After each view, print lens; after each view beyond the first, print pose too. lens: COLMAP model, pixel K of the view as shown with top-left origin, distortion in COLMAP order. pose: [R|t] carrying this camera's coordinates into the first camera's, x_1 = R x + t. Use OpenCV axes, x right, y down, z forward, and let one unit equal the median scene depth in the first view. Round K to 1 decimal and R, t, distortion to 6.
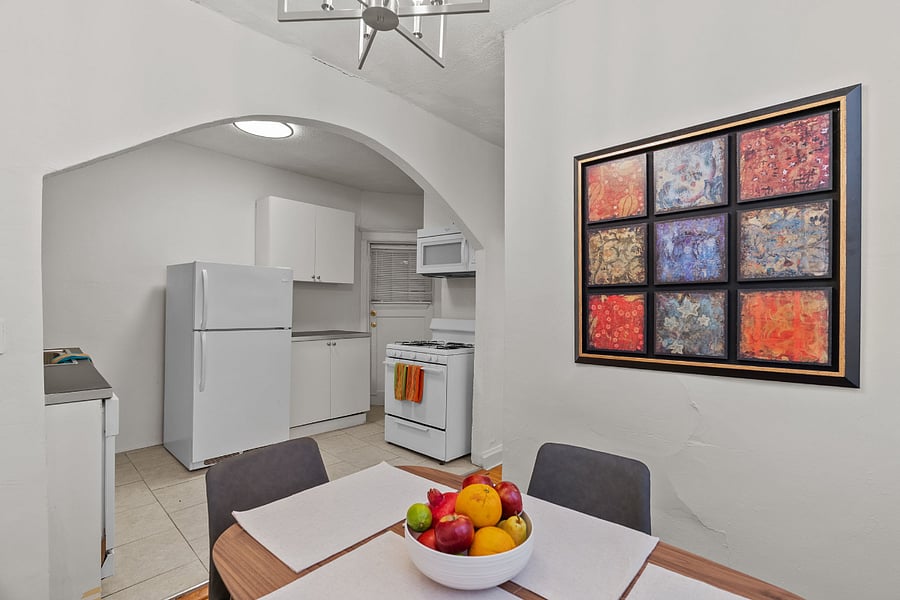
lens RADIAL K [[415.4, 0, 448.4], [0, 415.4, 314.2], [0, 0, 1]] dist [-0.004226, 0.001129]
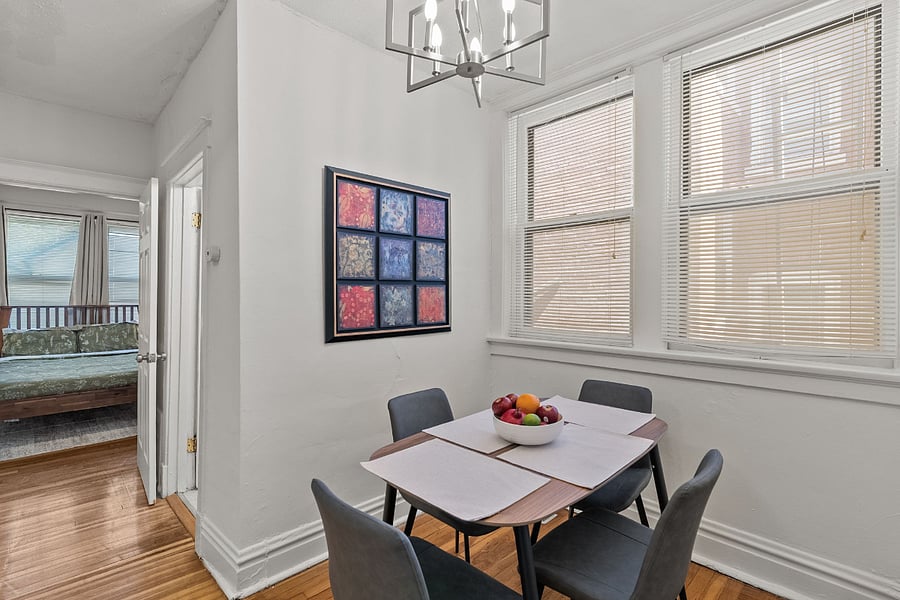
lens RADIAL K [[433.1, 0, 451.7], [0, 433.1, 299.1], [0, 0, 1]] dist [-0.004753, 0.000963]
pose [[0.056700, -0.019251, 0.998206, -1.000511], [0.013690, 0.999735, 0.018503, -0.027417], [-0.998297, 0.012616, 0.056949, 0.657059]]
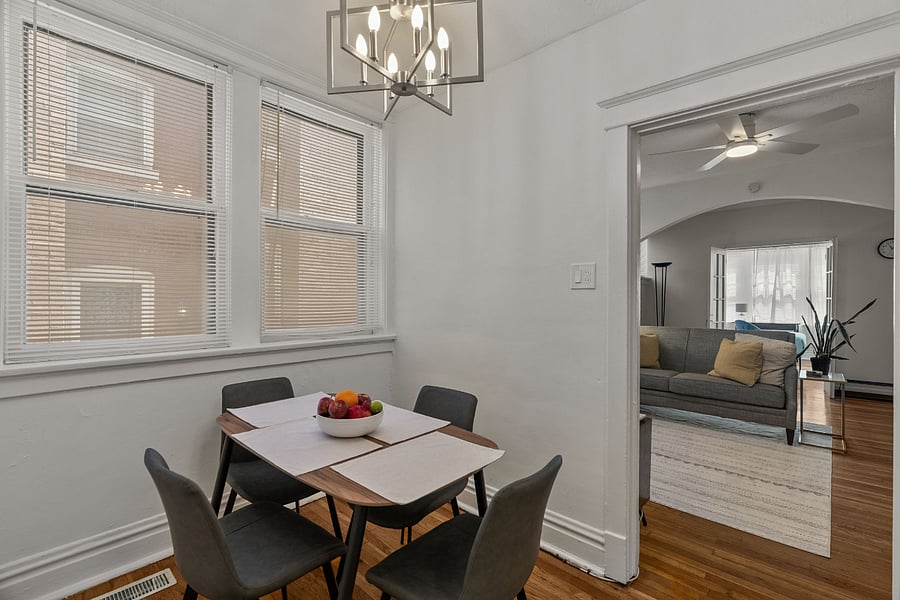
lens RADIAL K [[415.4, 0, 454.2], [0, 415.4, 293.7], [0, 0, 1]] dist [-0.004226, 0.001129]
pose [[-0.999774, -0.019442, -0.008616, -0.212386], [-0.019561, 0.999711, 0.013951, -0.043716], [0.008342, 0.014116, -0.999866, 1.594983]]
